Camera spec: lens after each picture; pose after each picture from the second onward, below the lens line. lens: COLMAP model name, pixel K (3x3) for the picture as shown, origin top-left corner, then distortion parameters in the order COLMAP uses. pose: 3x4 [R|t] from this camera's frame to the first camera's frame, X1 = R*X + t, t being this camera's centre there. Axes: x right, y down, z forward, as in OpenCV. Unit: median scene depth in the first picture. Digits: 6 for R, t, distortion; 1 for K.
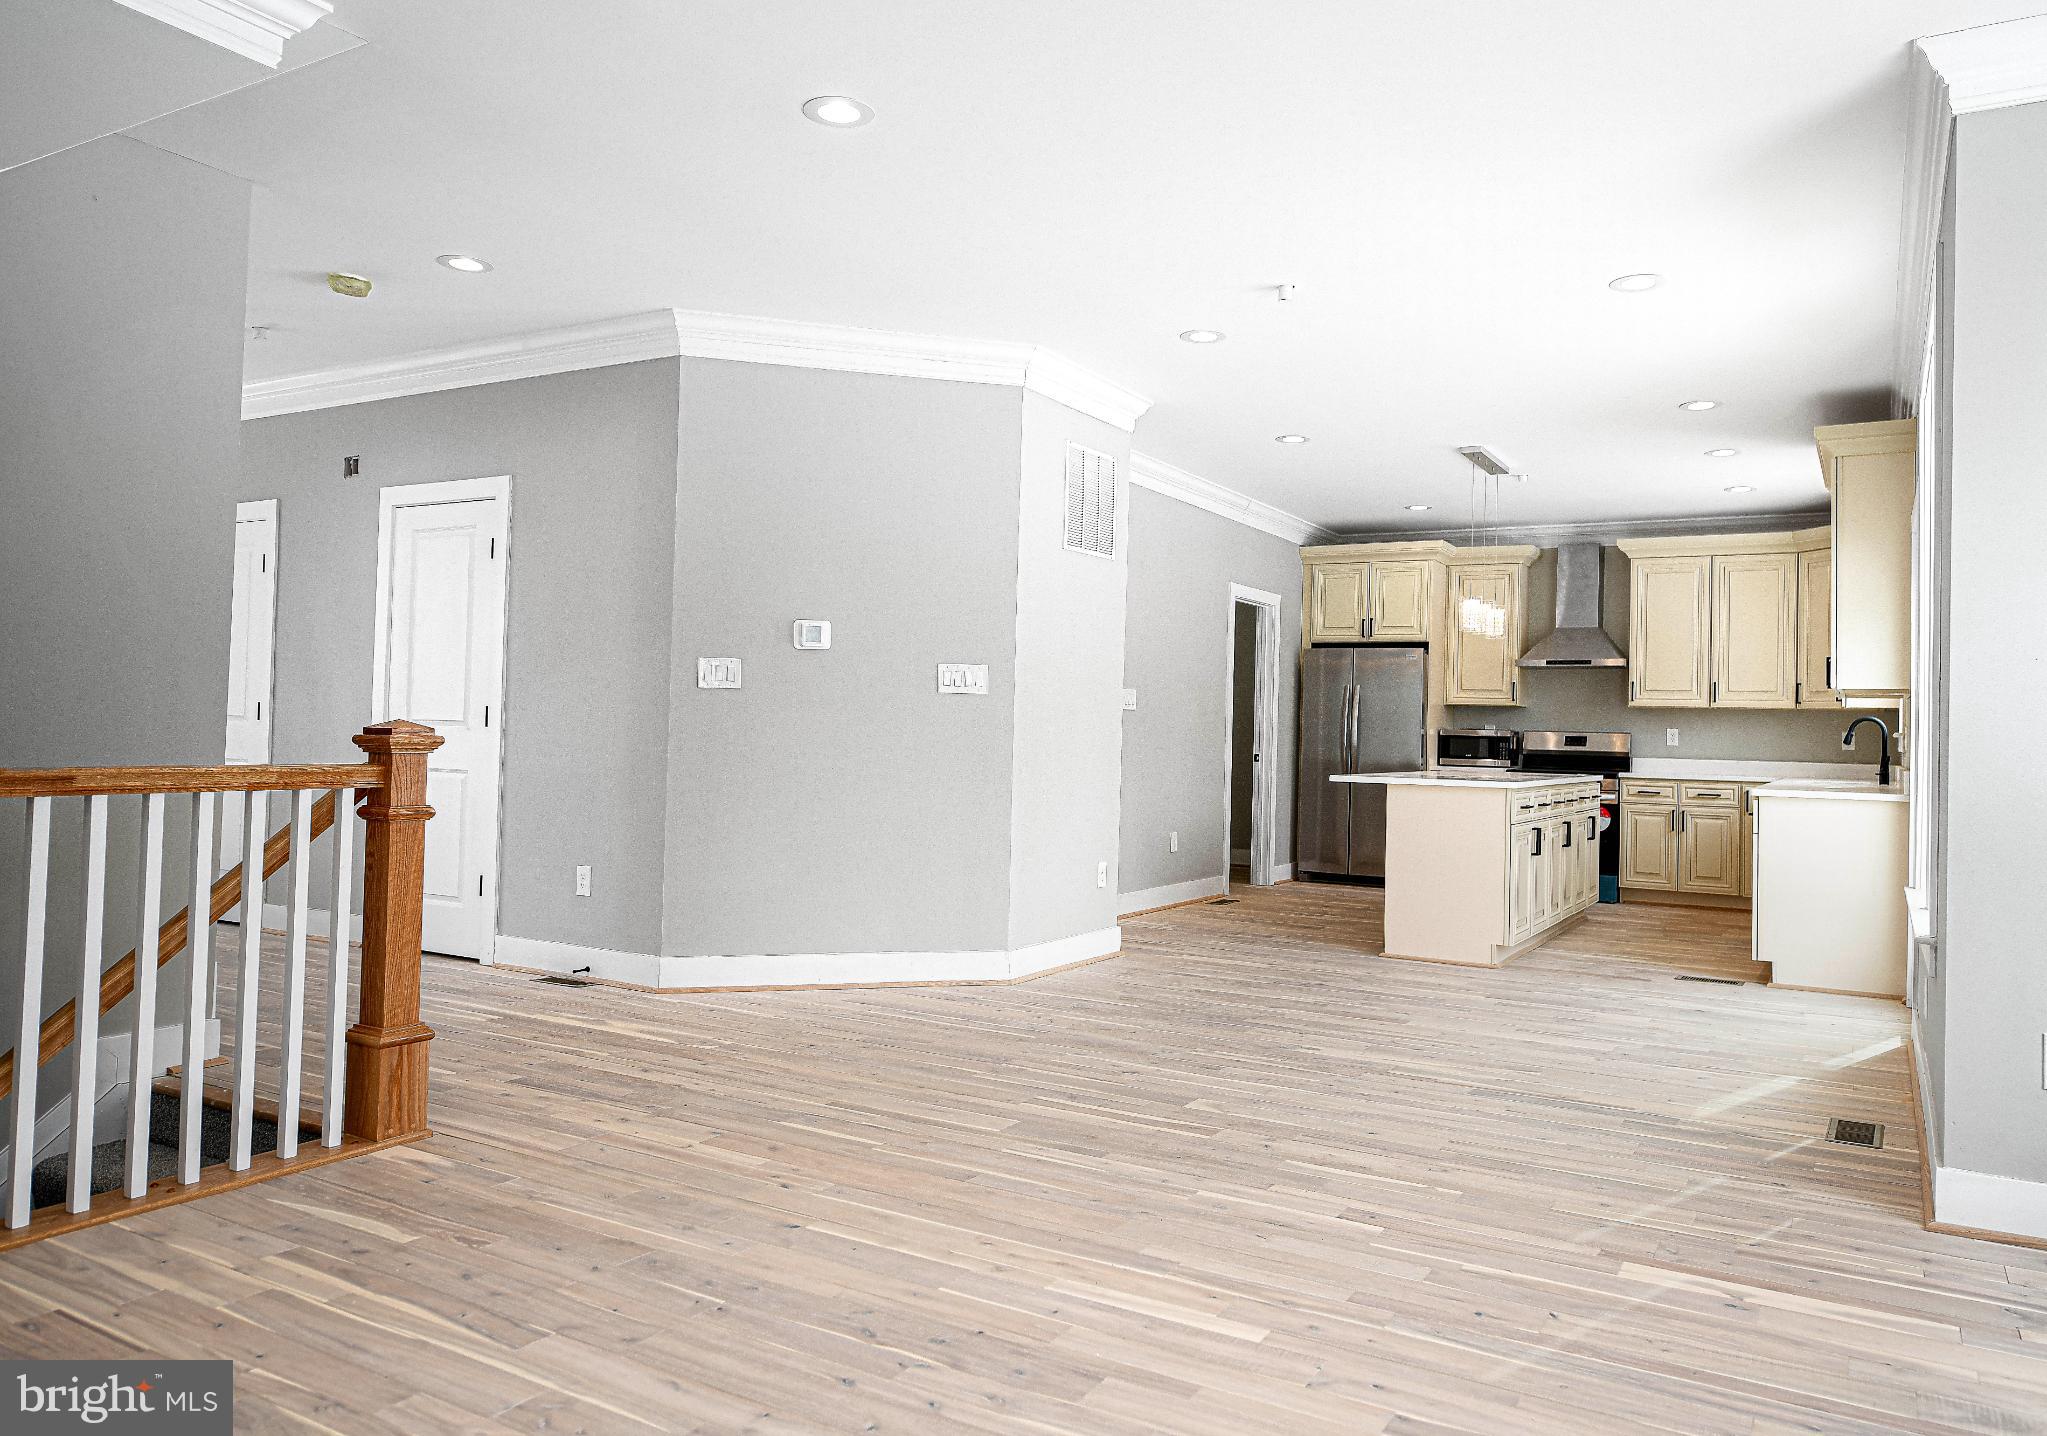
lens RADIAL K [[1425.3, 0, 1058.7], [0, 1425.3, 709.7], [0, 0, 1]] dist [0.003034, 0.000080]
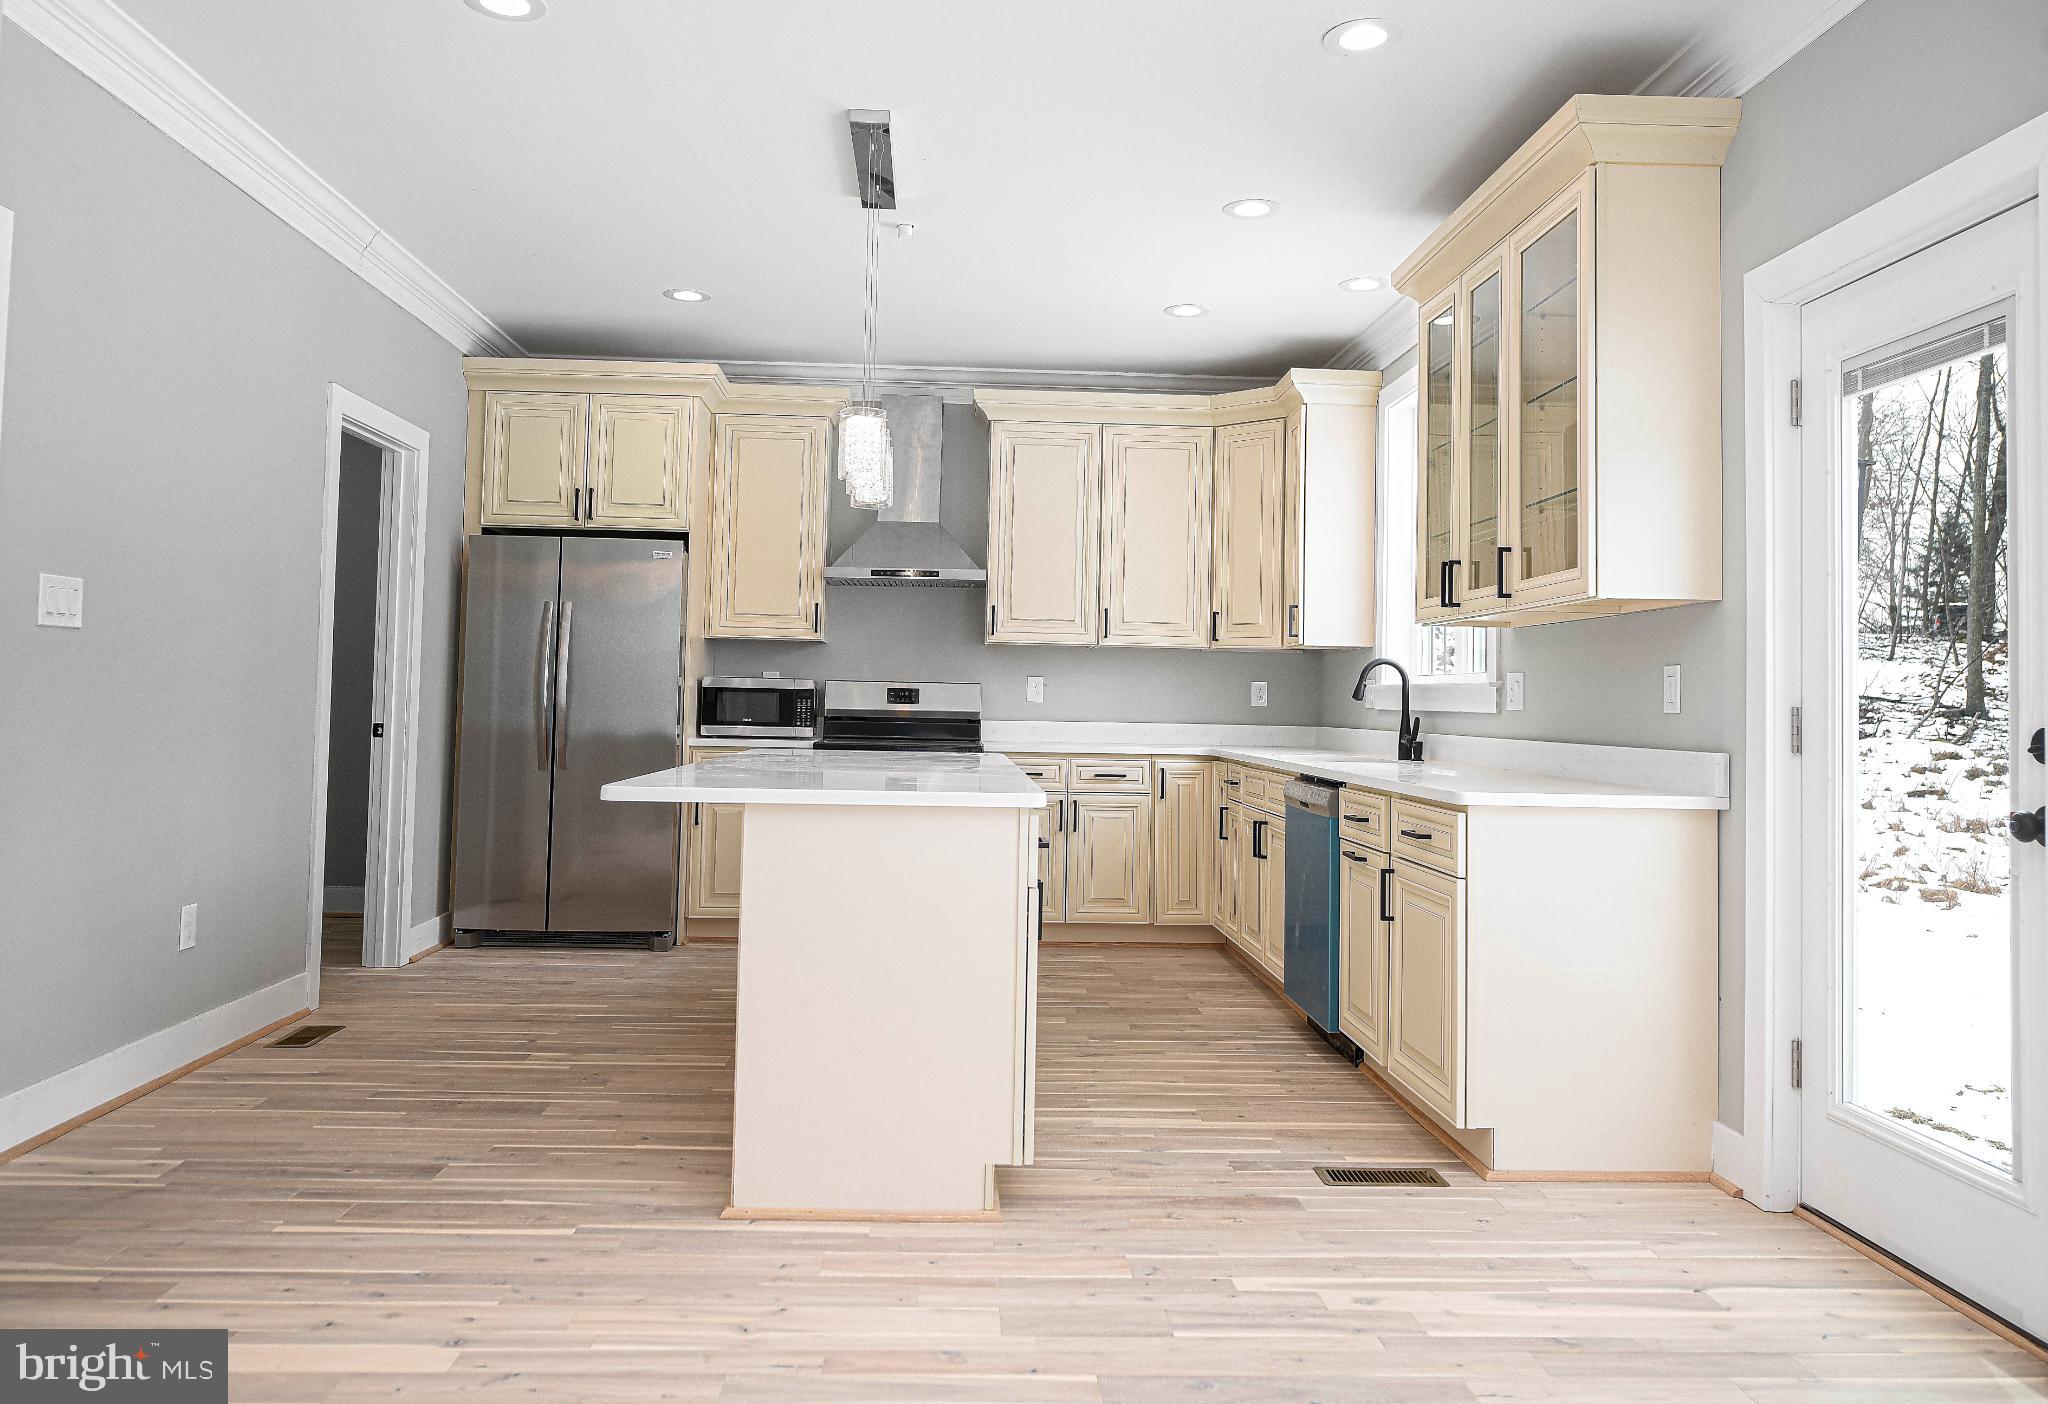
lens RADIAL K [[1460.1, 0, 1005.0], [0, 1460.1, 638.4], [0, 0, 1]] dist [-0.000997, 0.001136]
pose [[0.843410, 0.015880, 0.537035, 0.042475], [-0.007062, 0.999804, -0.018474, 0.007720], [-0.537224, 0.011788, 0.843358, 0.413009]]
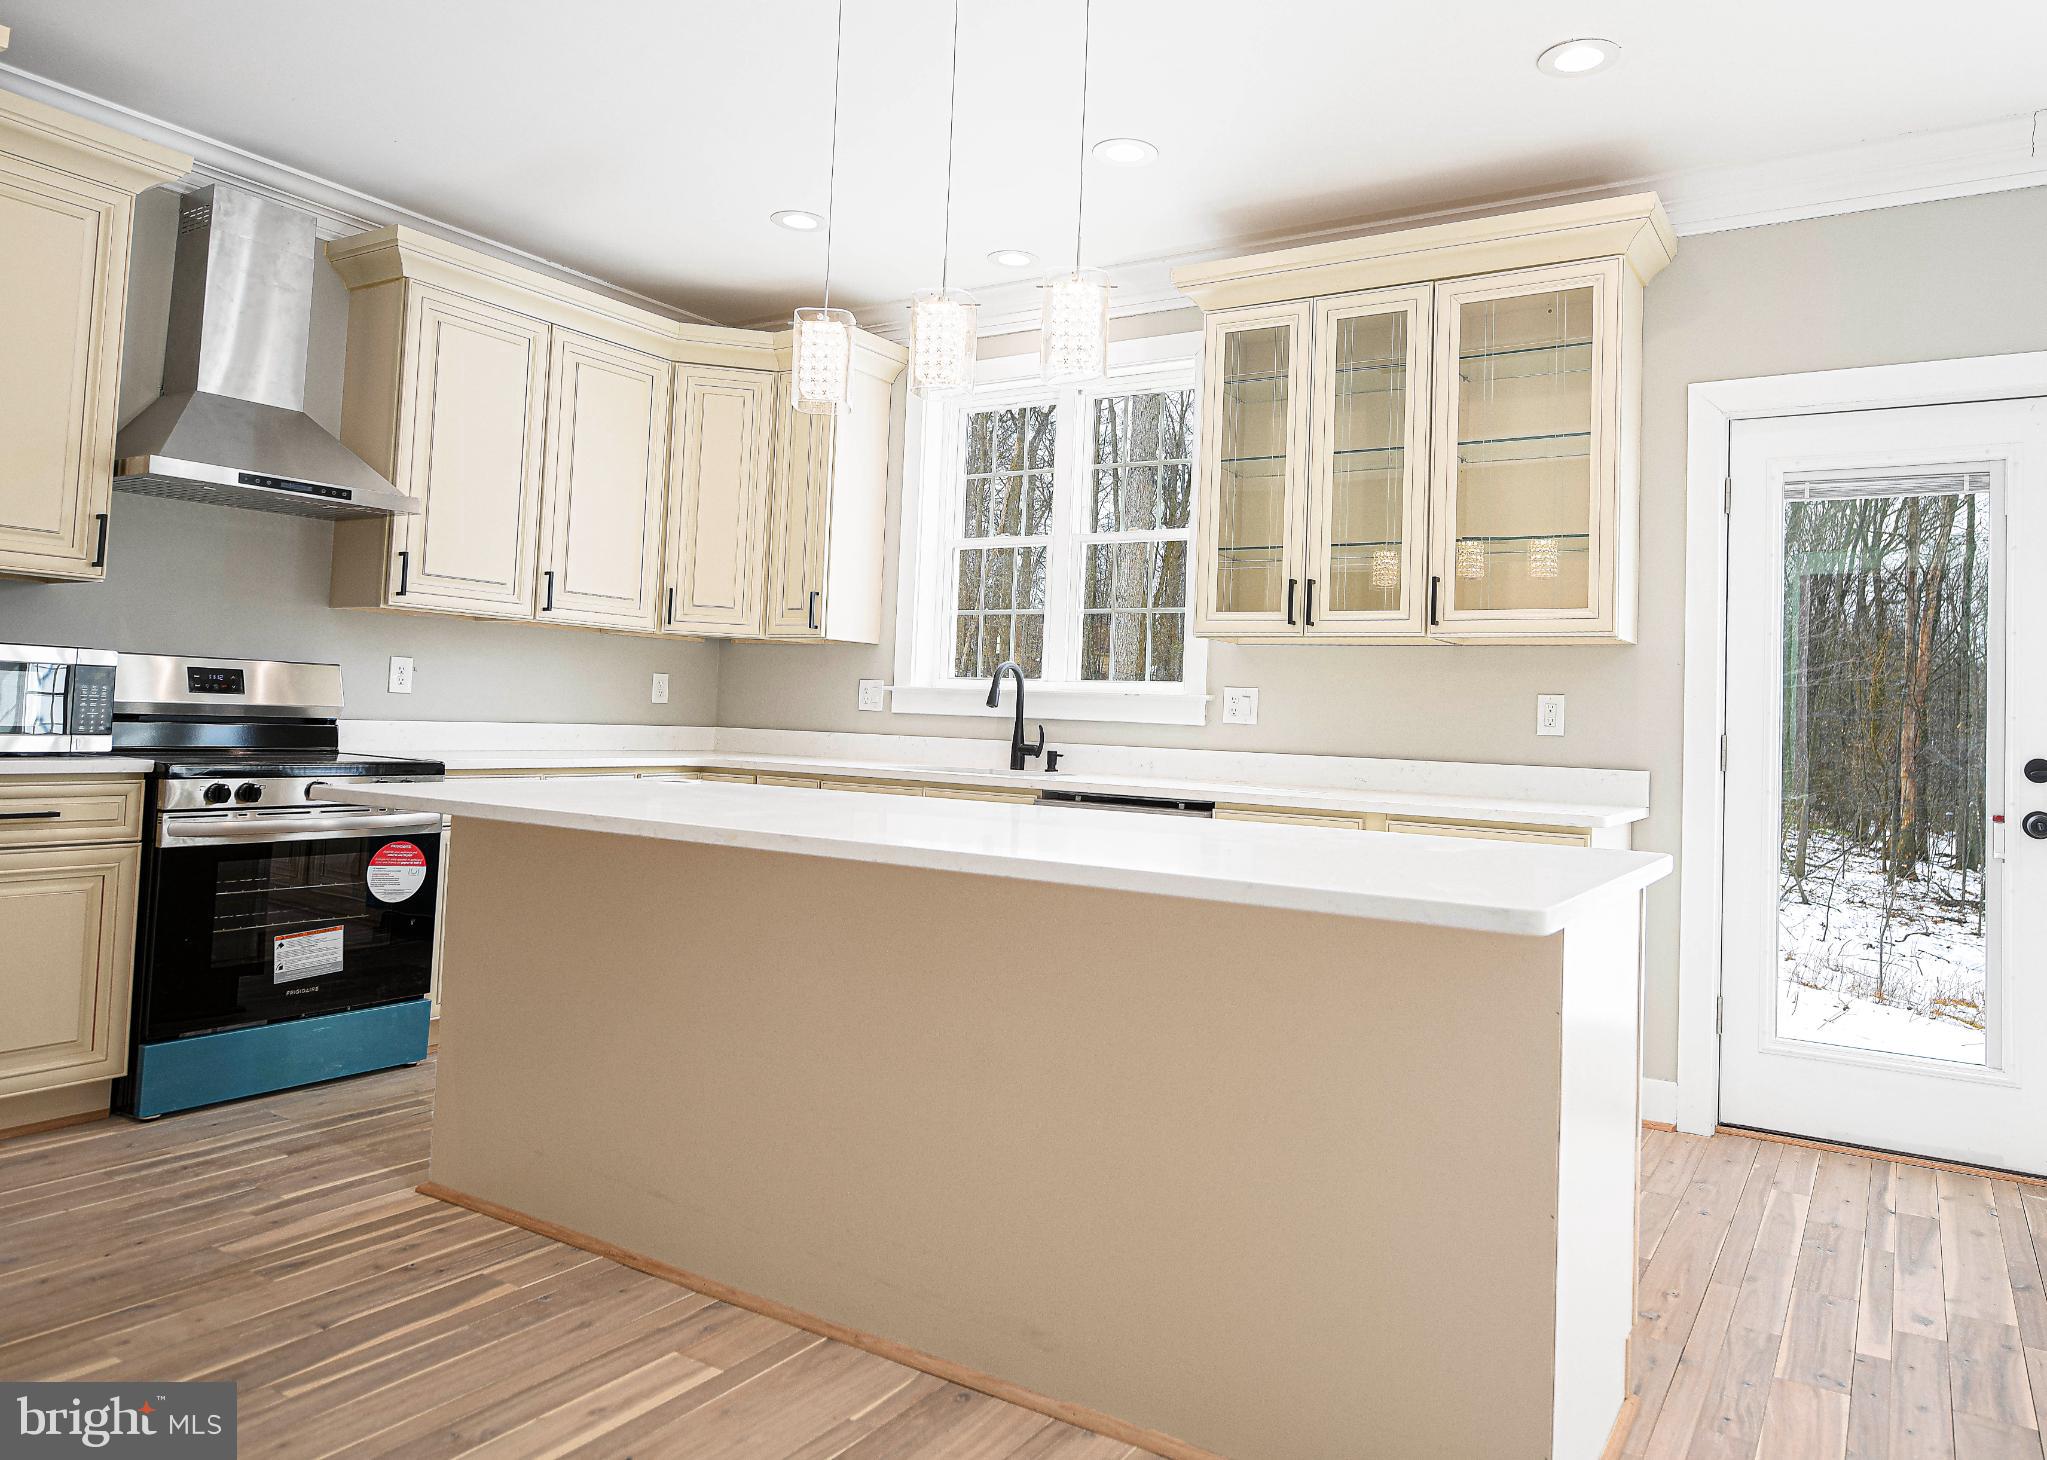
lens RADIAL K [[1332.1, 0, 1114.6], [0, 1332.1, 657.4], [0, 0, 1]] dist [-0.005582, -0.002587]
pose [[0.010603, 0.024274, 0.999649, -0.010991], [-0.051253, 0.998404, -0.023700, 0.011416], [-0.998629, -0.050983, 0.011831, 0.746541]]
